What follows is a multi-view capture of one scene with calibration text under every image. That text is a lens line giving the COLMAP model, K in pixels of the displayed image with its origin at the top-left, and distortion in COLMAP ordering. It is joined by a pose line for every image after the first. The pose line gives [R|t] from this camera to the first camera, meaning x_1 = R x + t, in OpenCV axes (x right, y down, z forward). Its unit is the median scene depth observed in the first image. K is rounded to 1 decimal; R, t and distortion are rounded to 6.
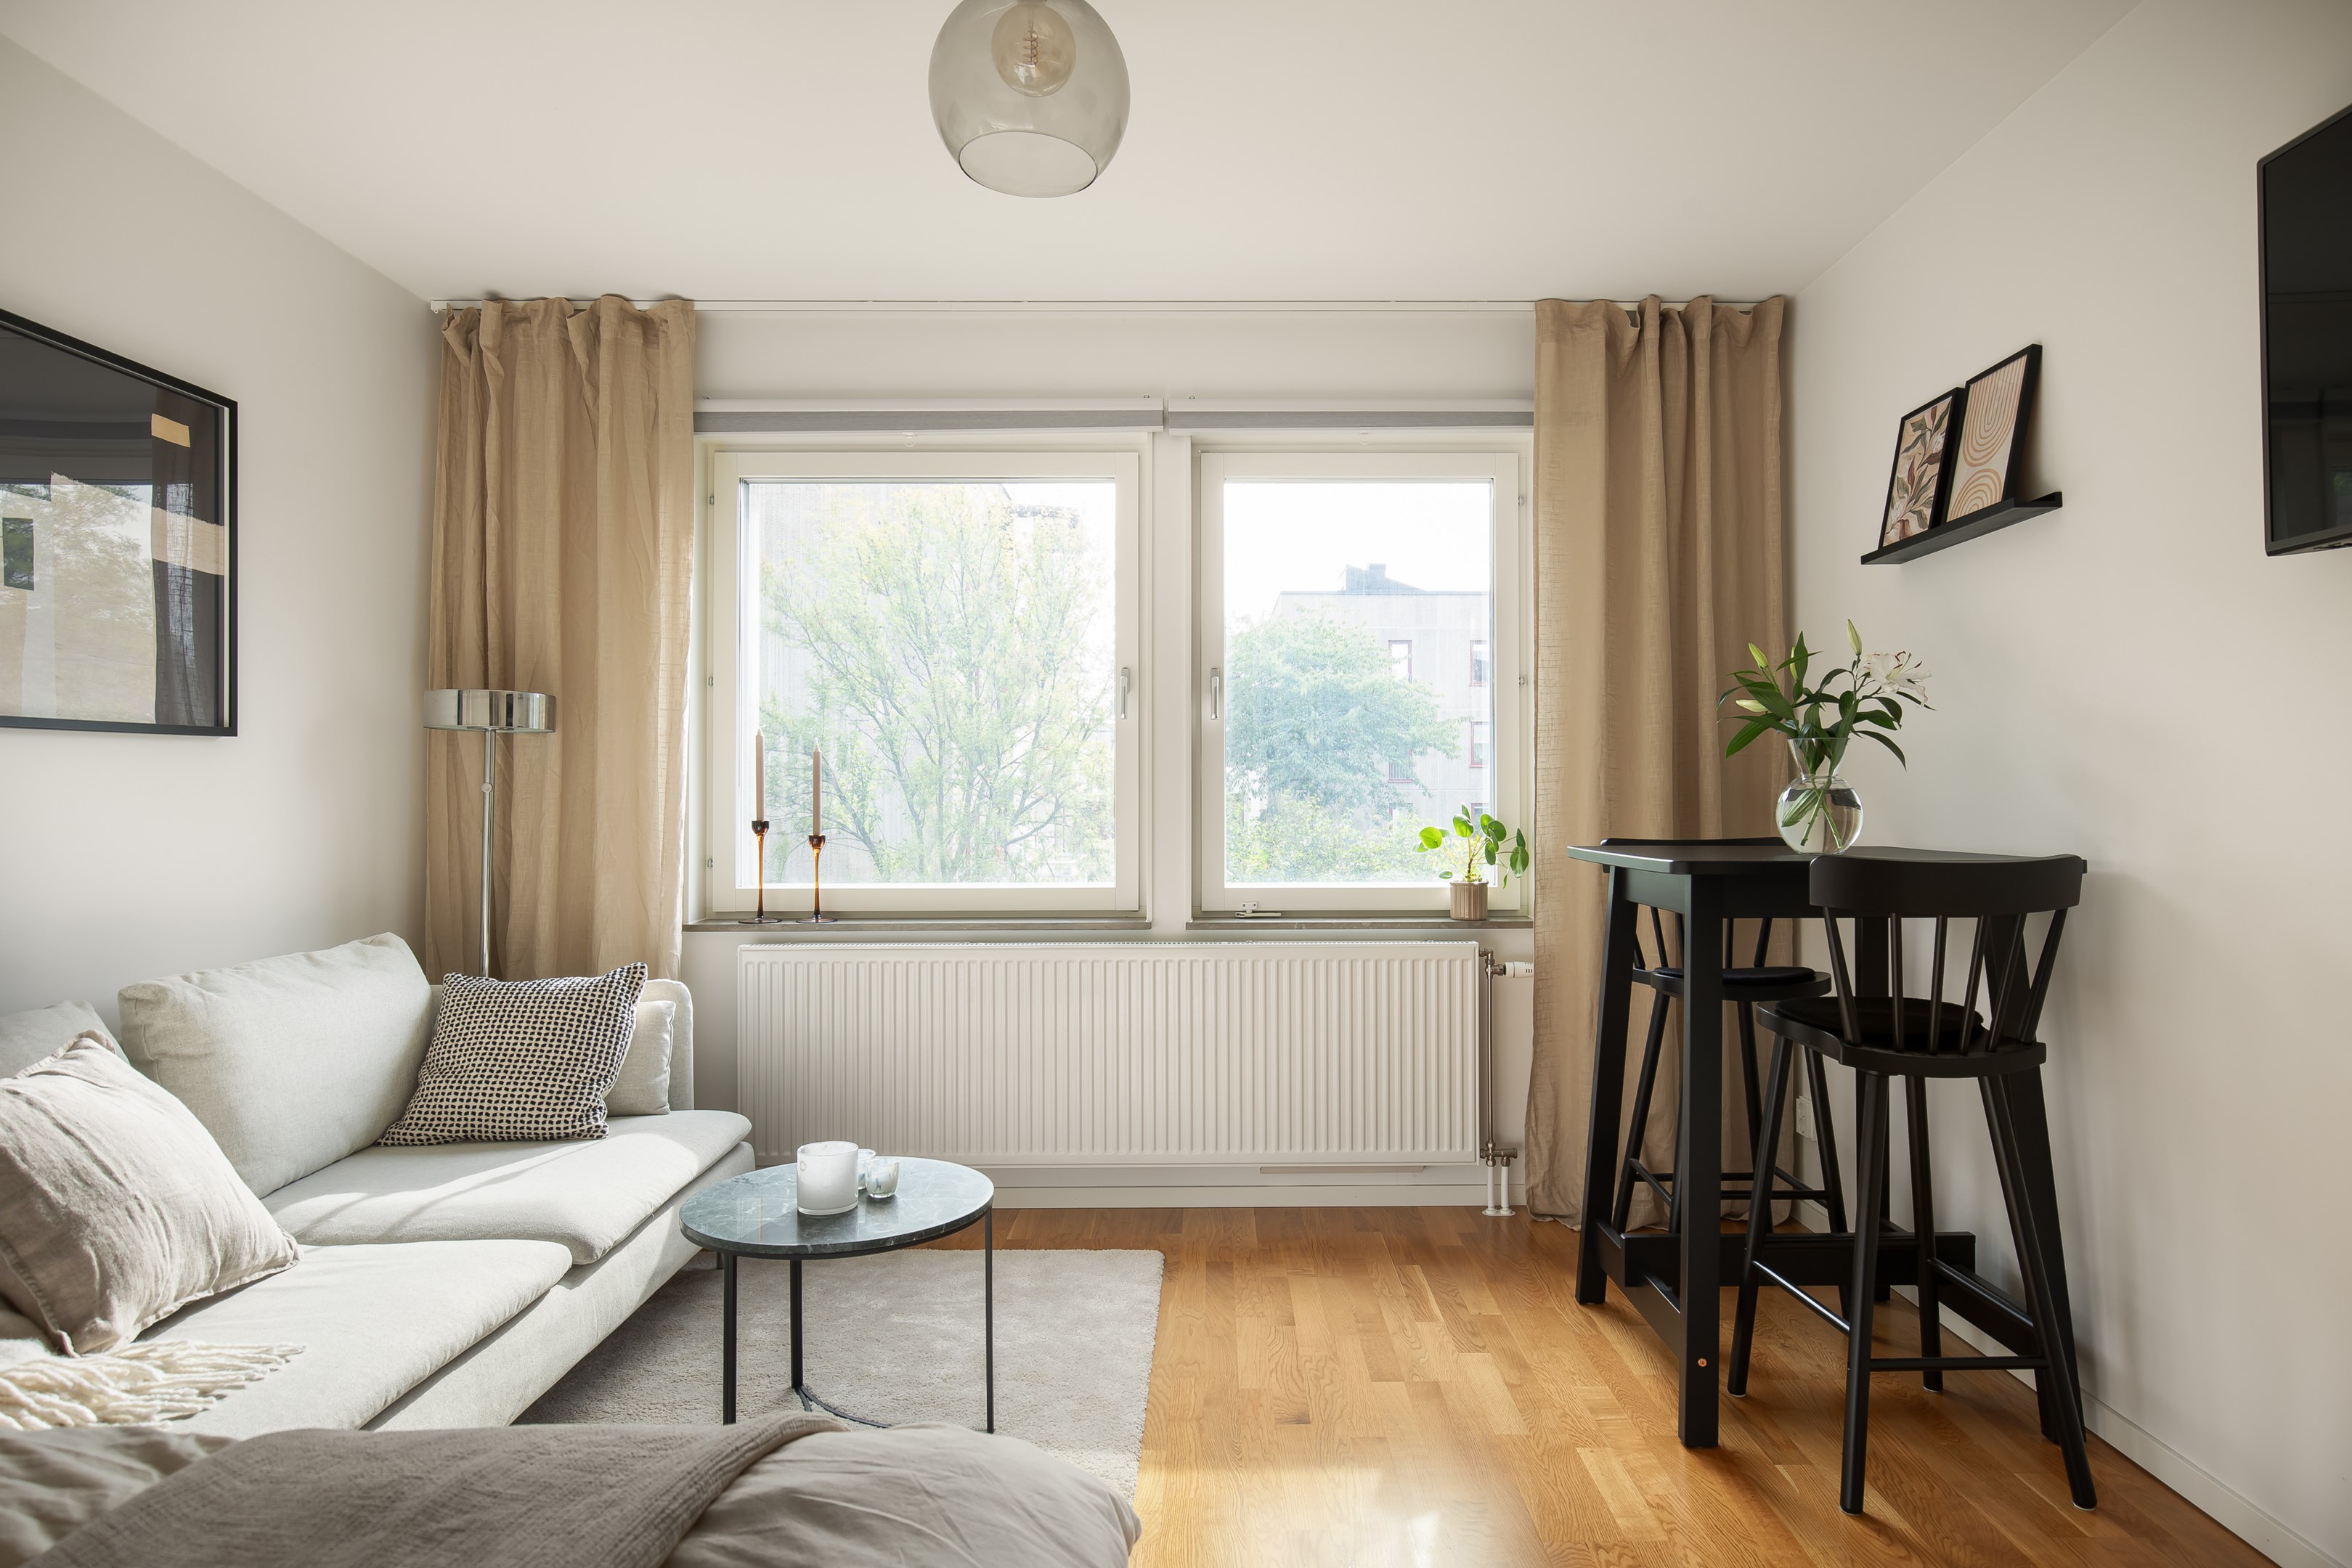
lens RADIAL K [[1359.1, 0, 1227.4], [0, 1359.1, 779.0], [0, 0, 1]] dist [-0.001540, 0.000484]
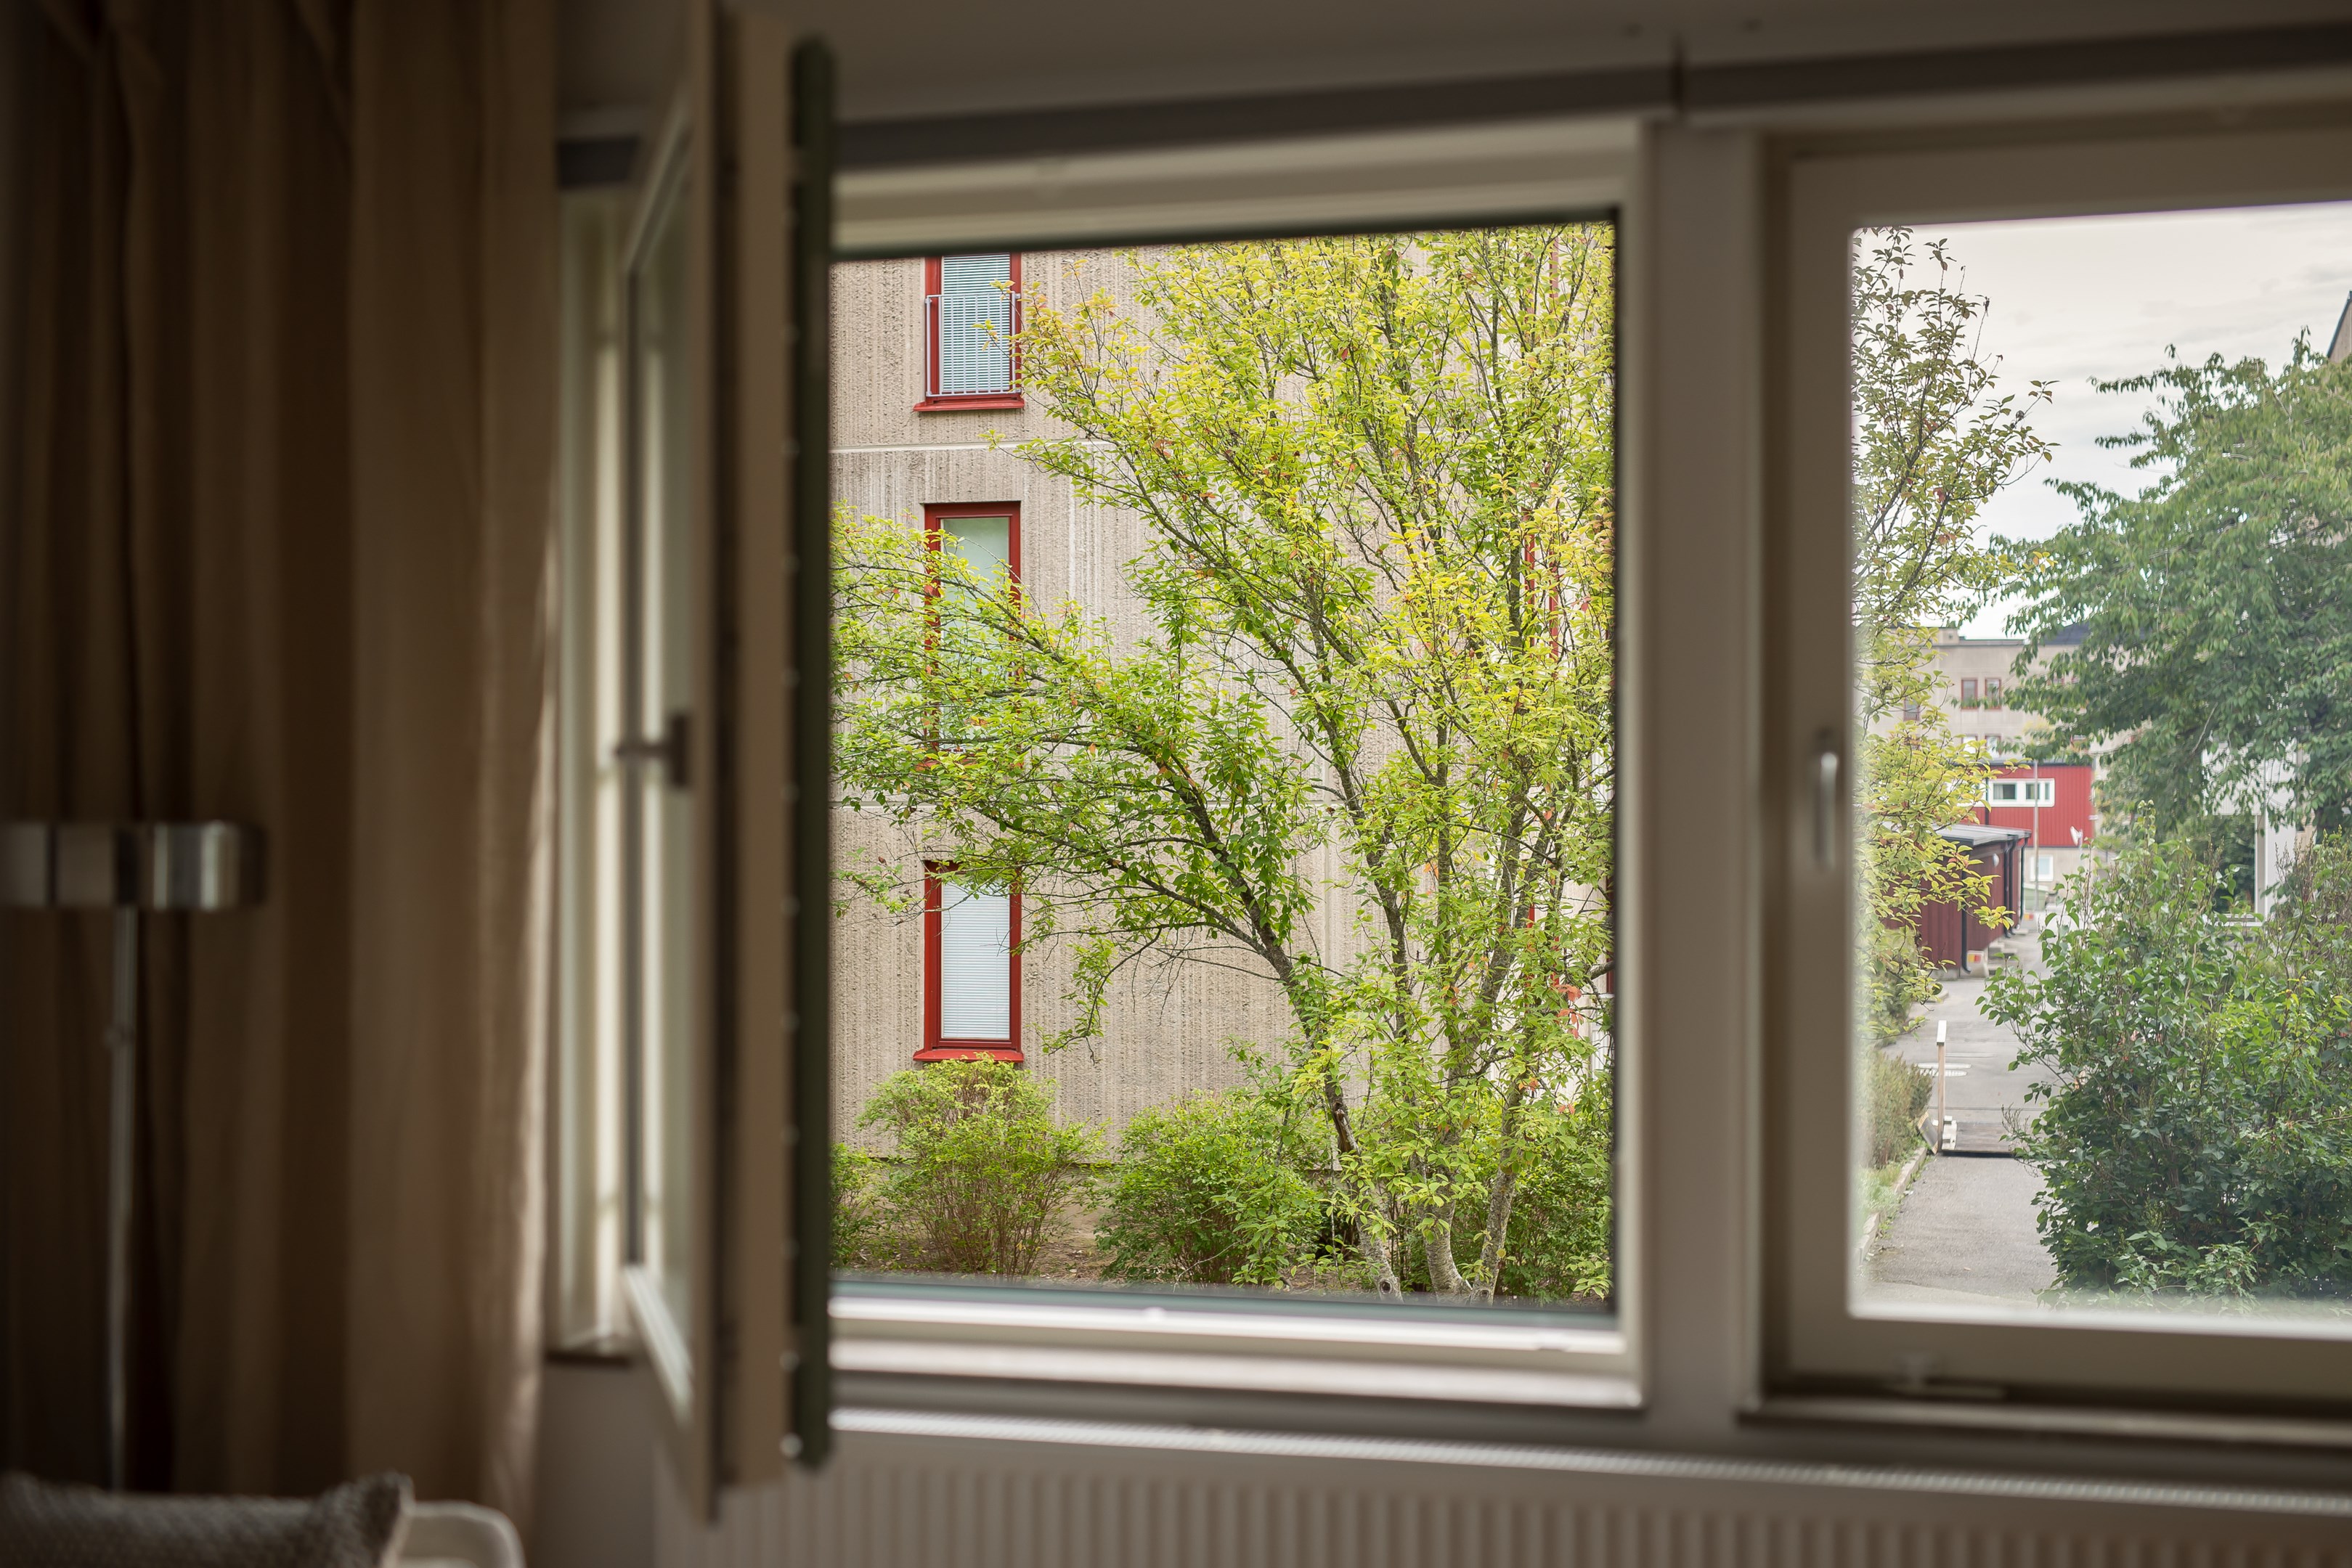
lens RADIAL K [[3289.1, 0, 1224.7], [0, 3289.1, 824.9], [0, 0, 1]] dist [0.023161, 0.000000]
pose [[0.955550, 0.002500, -0.294818, 0.109051], [0.003611, 0.999790, 0.020182, -0.080166], [0.294807, -0.020350, 0.955340, 0.081497]]
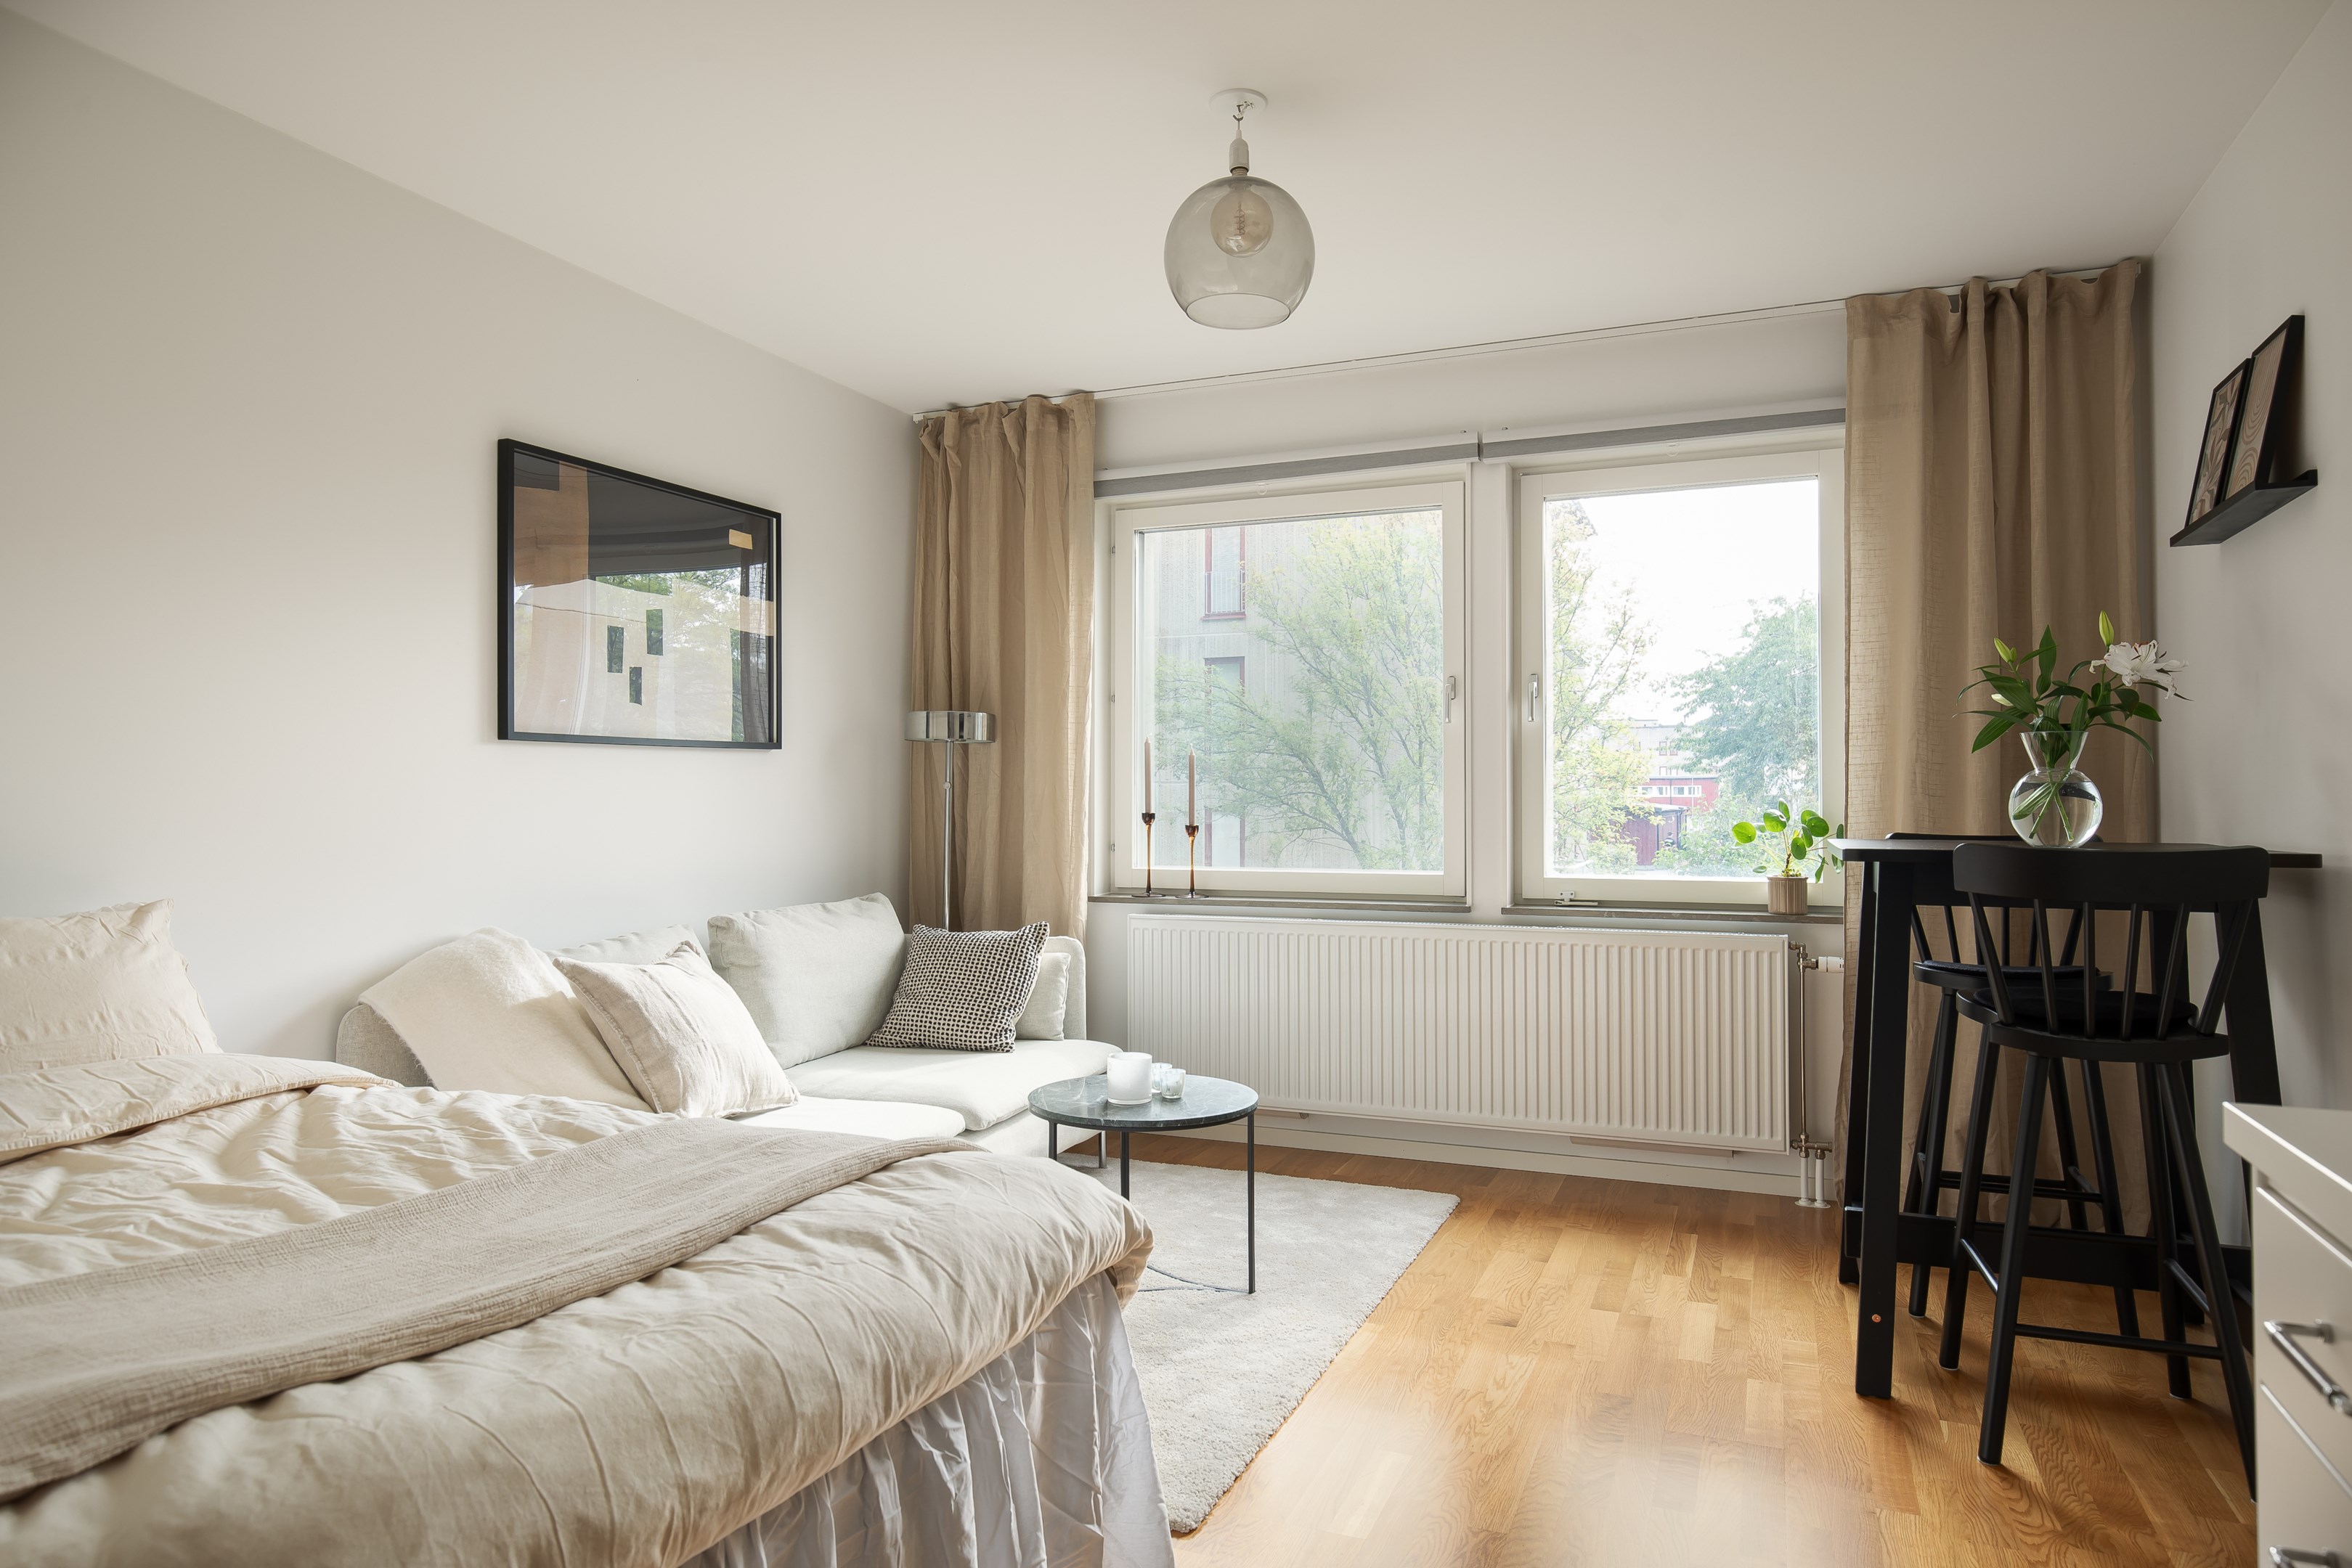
lens RADIAL K [[1430.4, 0, 1182.3], [0, 1430.4, 773.4], [0, 0, 1]] dist [0.000924, 0.004617]
pose [[0.919709, -0.005634, -0.392560, 0.193413], [0.003631, 0.999976, -0.005846, 0.003365], [0.392584, 0.003952, 0.919708, -0.167520]]
